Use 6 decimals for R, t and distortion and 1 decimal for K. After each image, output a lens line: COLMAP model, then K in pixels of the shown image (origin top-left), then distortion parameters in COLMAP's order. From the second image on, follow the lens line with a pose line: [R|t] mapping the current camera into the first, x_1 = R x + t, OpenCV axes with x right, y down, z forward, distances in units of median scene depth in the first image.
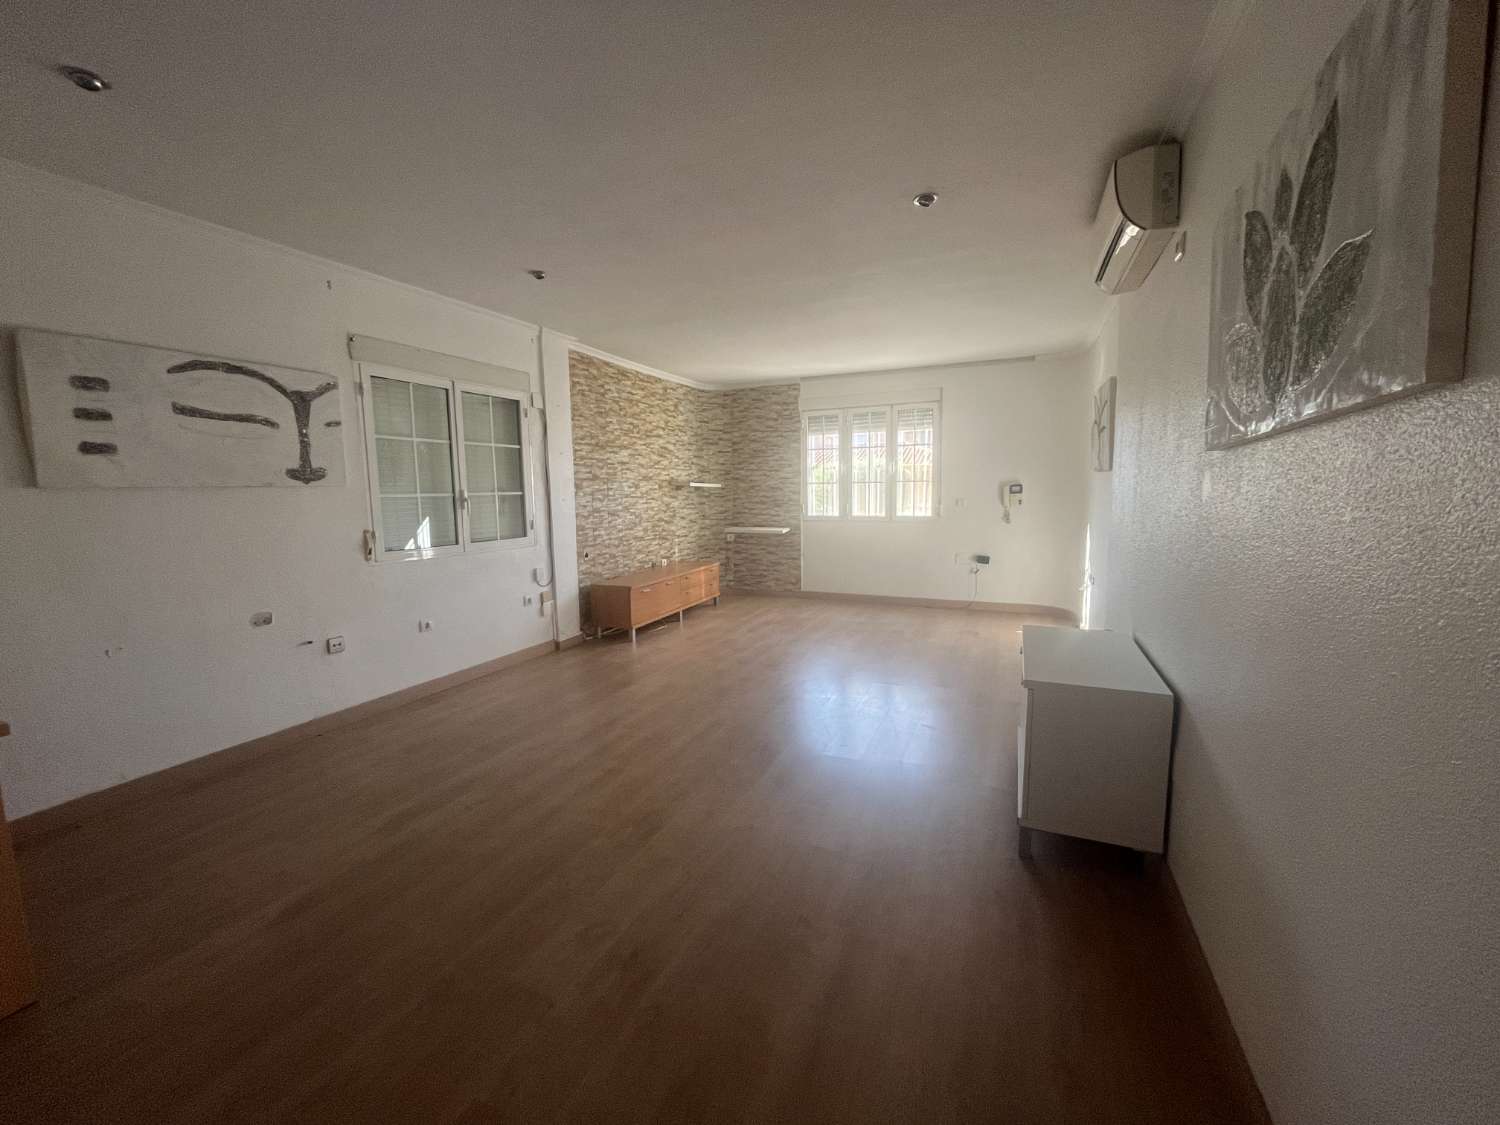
lens RADIAL K [[609.7, 0, 737.0], [0, 609.7, 565.7], [0, 0, 1]] dist [-0.001542, -0.000547]
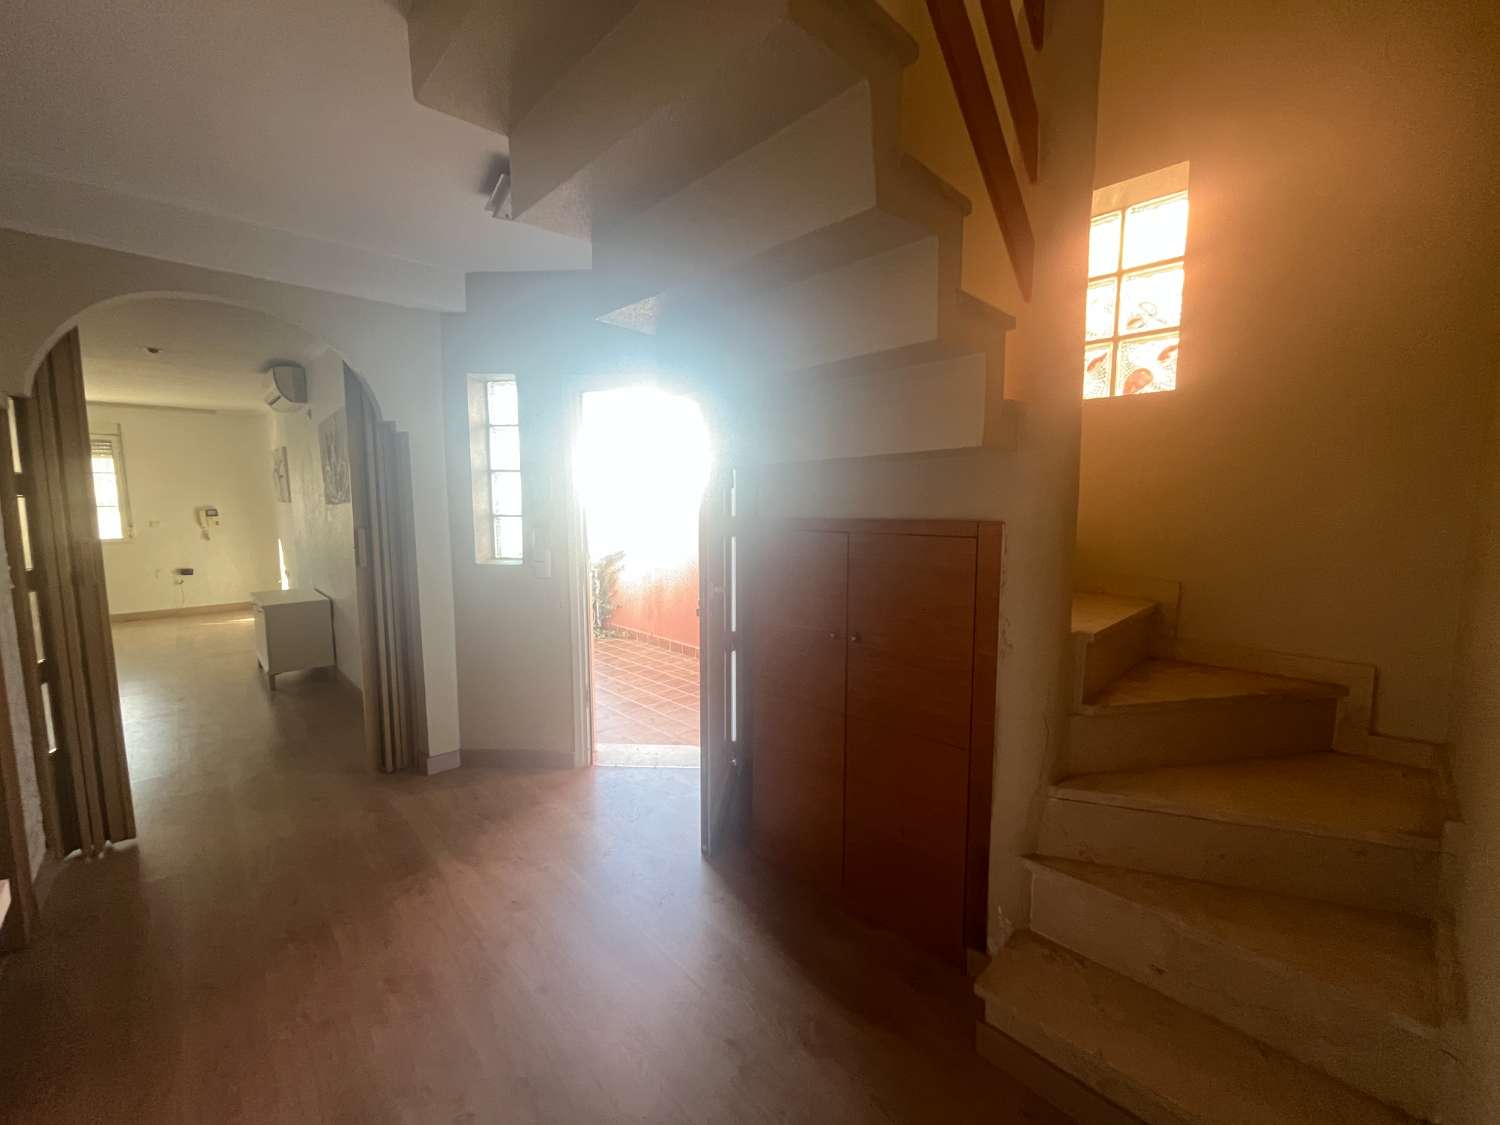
lens RADIAL K [[609.7, 0, 753.0], [0, 609.7, 560.2], [0, 0, 1]] dist [-0.001542, -0.000547]
pose [[0.371111, -0.078551, 0.925260, -0.320932], [0.112977, 0.992833, 0.038974, 0.051707], [-0.921690, 0.090069, 0.377325, -0.533240]]
